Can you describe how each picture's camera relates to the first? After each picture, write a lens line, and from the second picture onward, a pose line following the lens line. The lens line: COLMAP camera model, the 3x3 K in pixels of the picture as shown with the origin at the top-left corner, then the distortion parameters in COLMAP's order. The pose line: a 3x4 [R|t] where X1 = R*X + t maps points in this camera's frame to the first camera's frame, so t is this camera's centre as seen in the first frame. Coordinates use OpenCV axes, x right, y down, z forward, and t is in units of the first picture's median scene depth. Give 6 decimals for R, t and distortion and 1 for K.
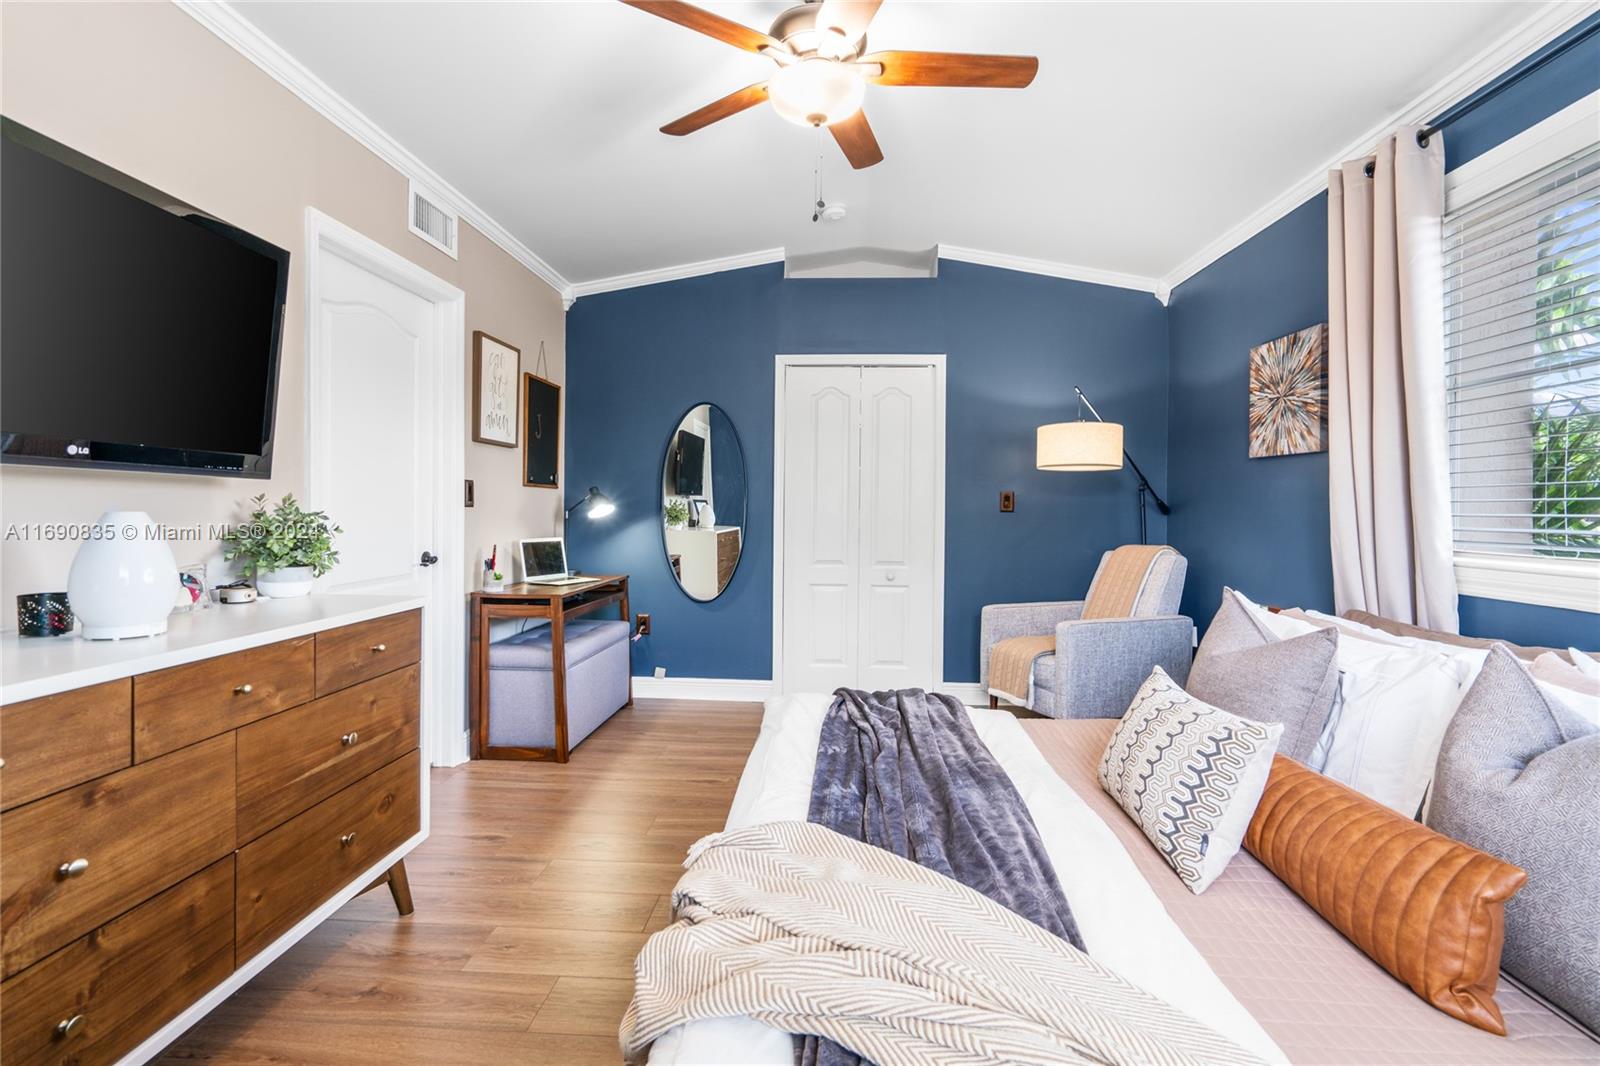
lens RADIAL K [[724.9, 0, 800.6], [0, 724.9, 514.1], [0, 0, 1]] dist [-0.006489, 0.000217]
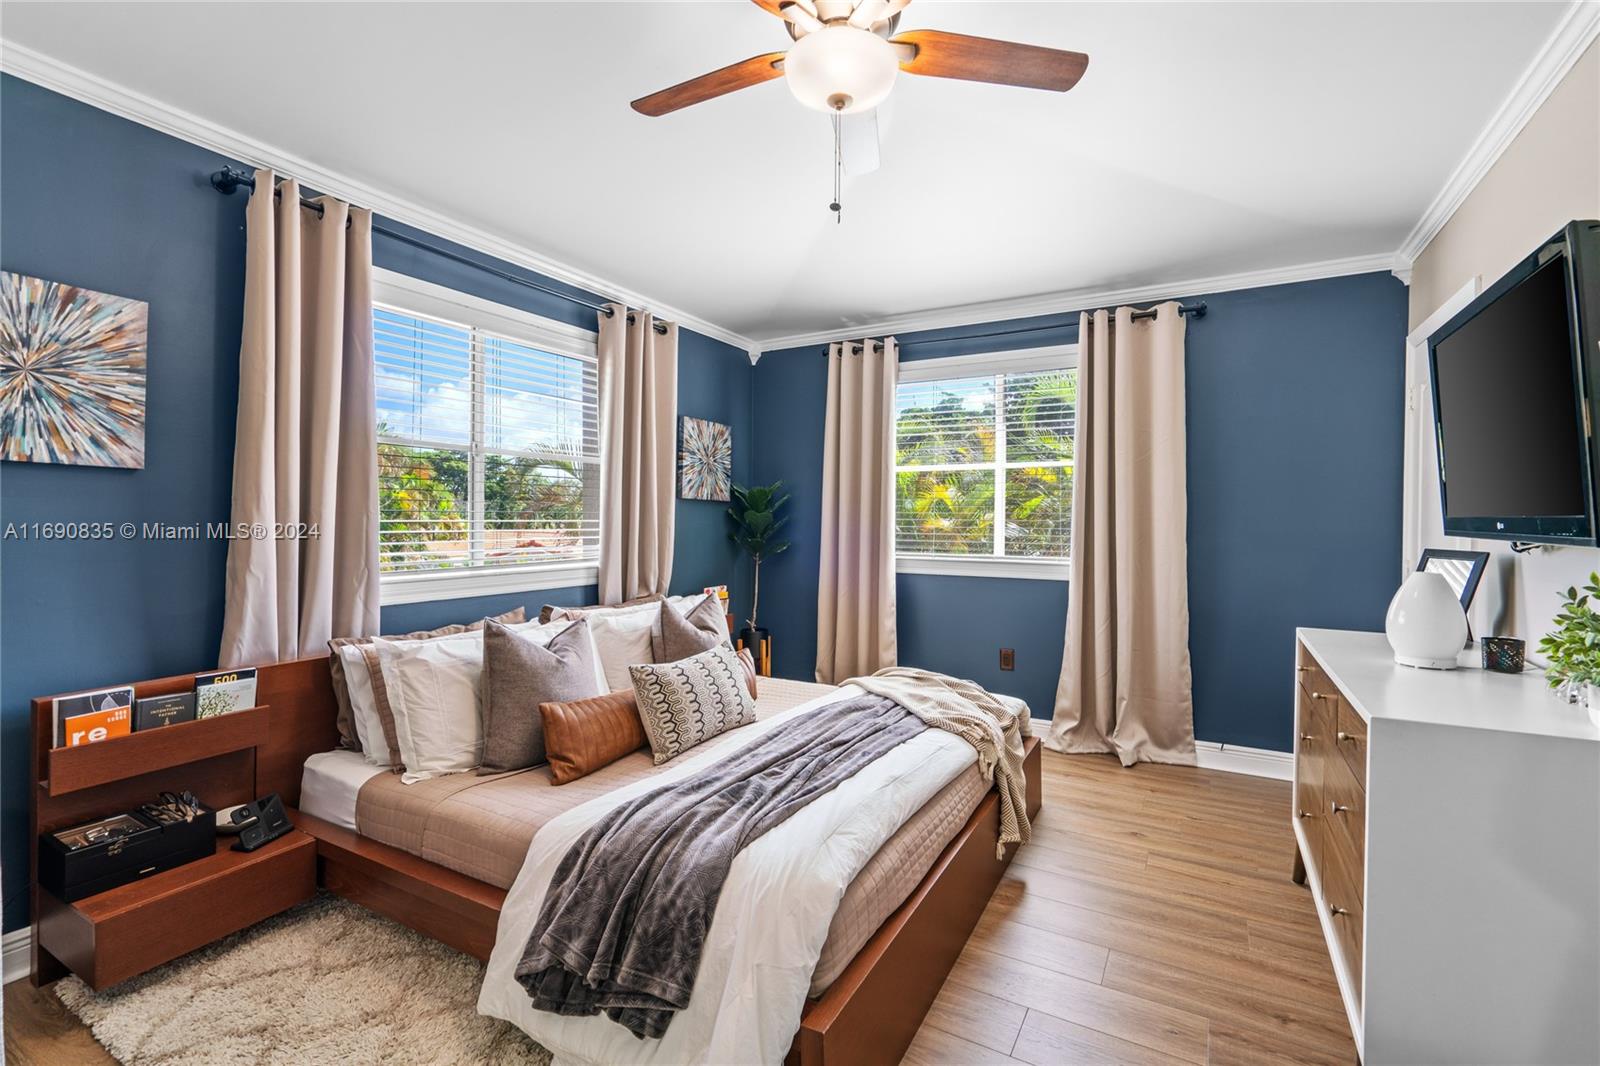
lens RADIAL K [[724.9, 0, 800.6], [0, 724.9, 514.1], [0, 0, 1]] dist [-0.006489, 0.000217]
pose [[-0.899293, -0.013326, 0.437143, -0.232559], [-0.013392, 0.999906, 0.002933, -0.048527], [-0.437141, -0.003217, -0.899387, 1.326653]]
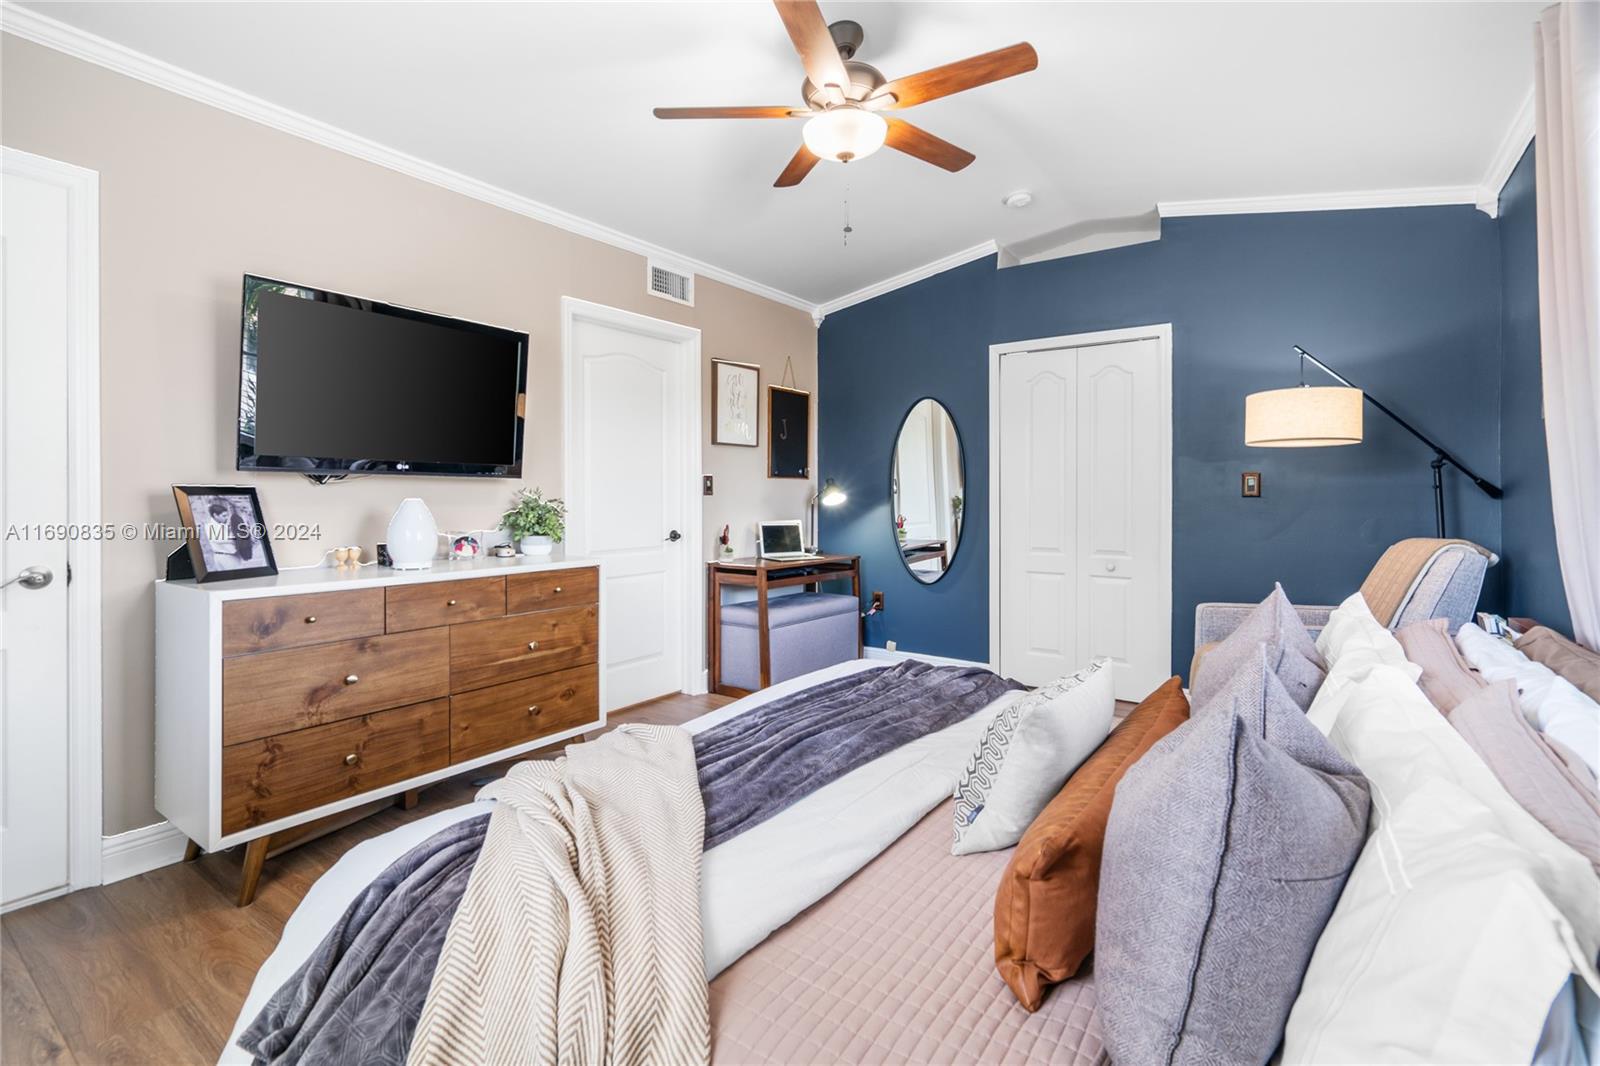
lens RADIAL K [[726.1, 0, 801.5], [0, 726.1, 500.3], [0, 0, 1]] dist [-0.019763, 0.000030]
pose [[0.846564, -0.006065, -0.532252, 0.418994], [0.003667, 0.999978, -0.005563, 0.005609], [0.532274, 0.002757, 0.846567, -0.007503]]
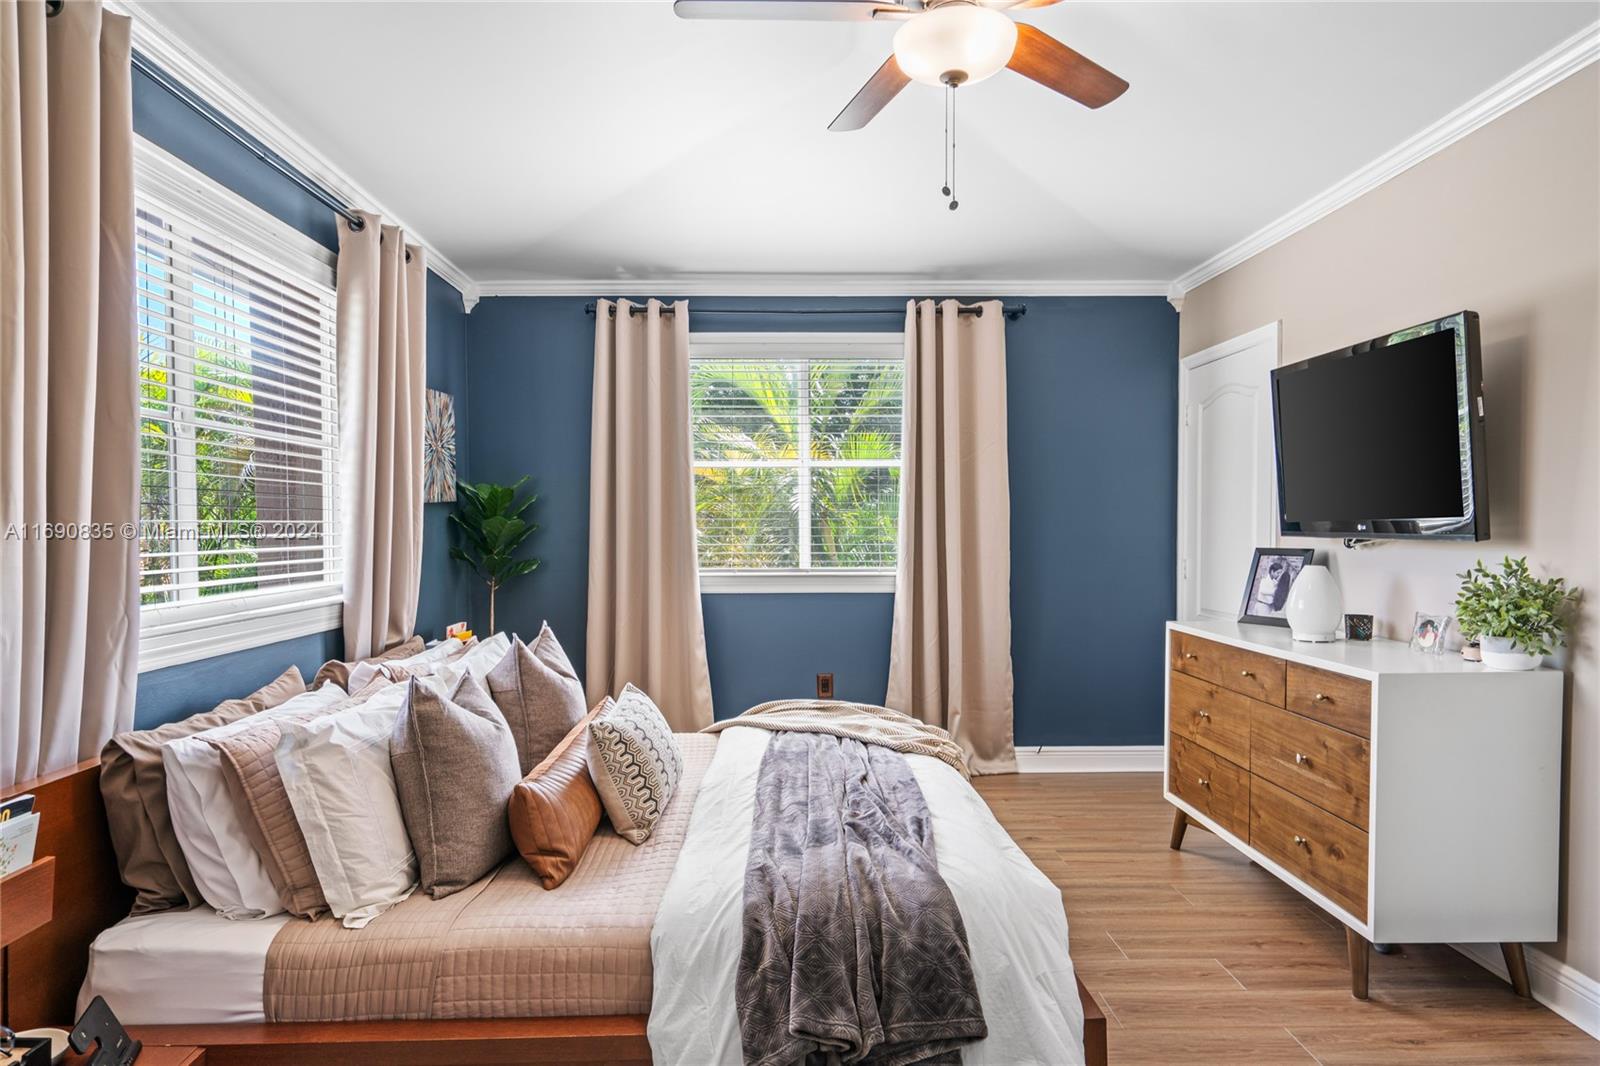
lens RADIAL K [[969.9, 0, 800.0], [0, 969.9, 533.0], [0, 0, 1]] dist [0.008292, 0.002977]
pose [[-0.996637, -0.006109, -0.081715, 0.204476], [-0.007152, 0.999897, 0.012480, -0.047229], [0.081630, 0.013023, -0.996578, 1.527151]]
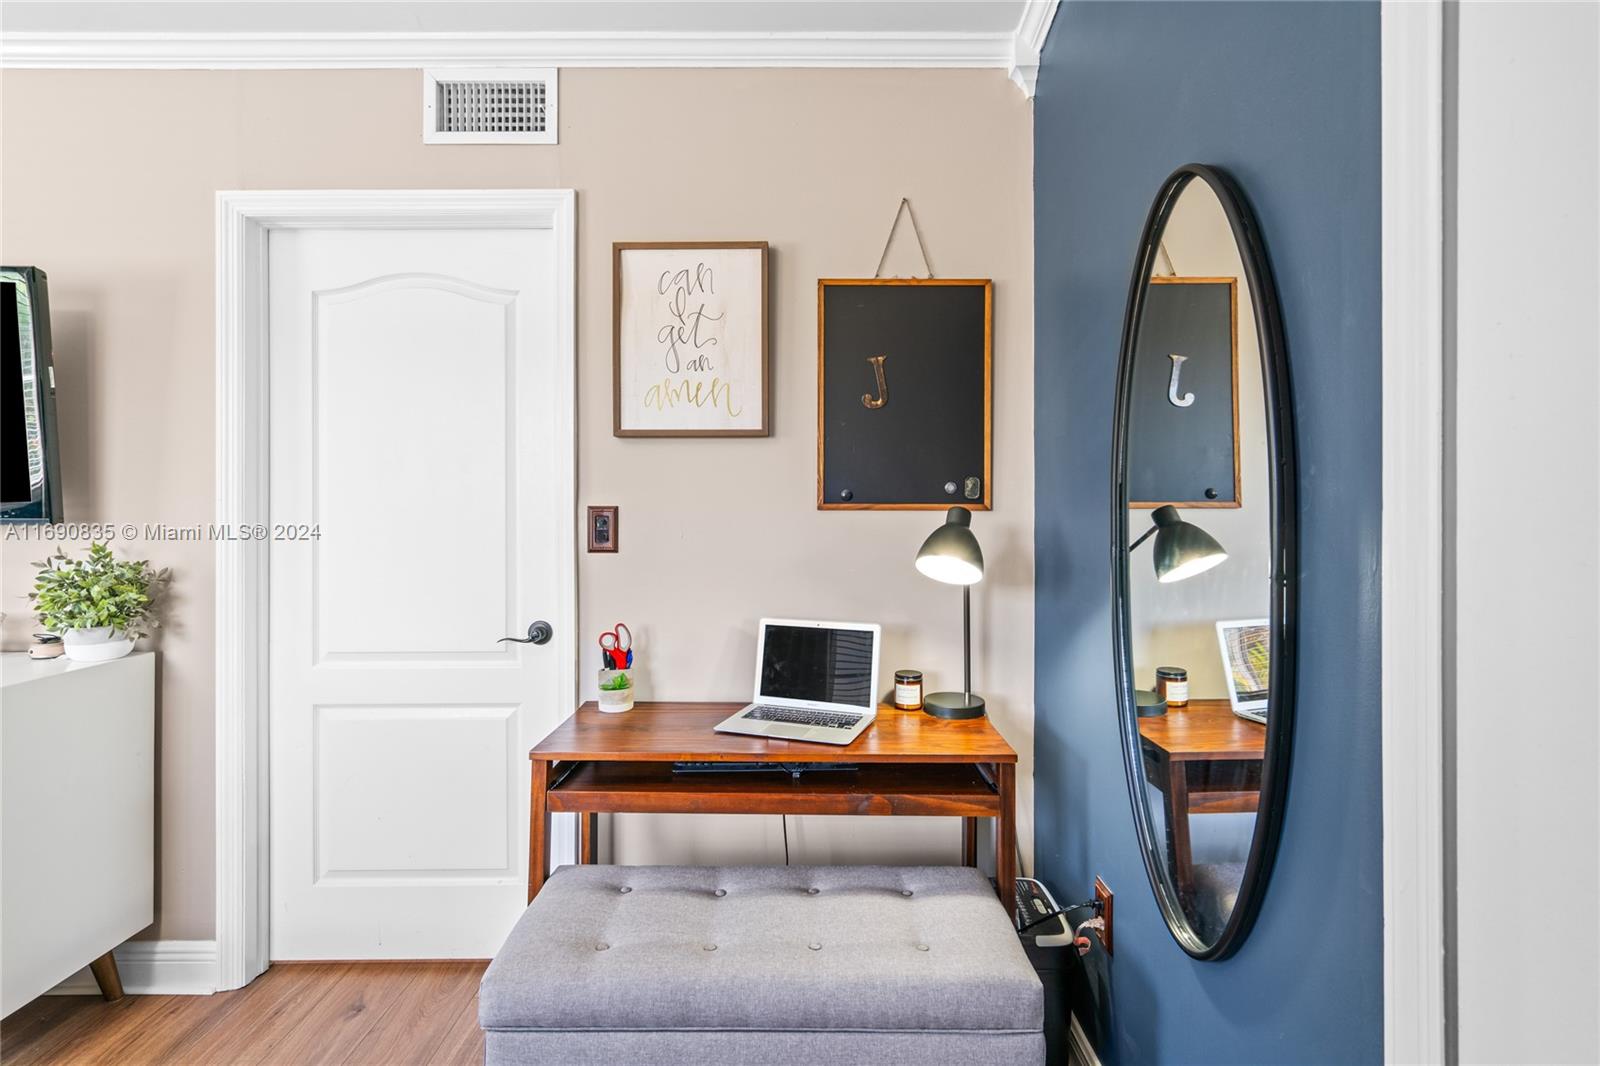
lens RADIAL K [[766.7, 0, 801.0], [0, 766.7, 508.0], [0, 0, 1]] dist [0.000970, 0.000265]
pose [[0.064595, -0.010704, -0.997854, 0.186538], [-0.007876, 0.999906, -0.011236, -0.045045], [0.997880, 0.008585, 0.064505, 1.260670]]
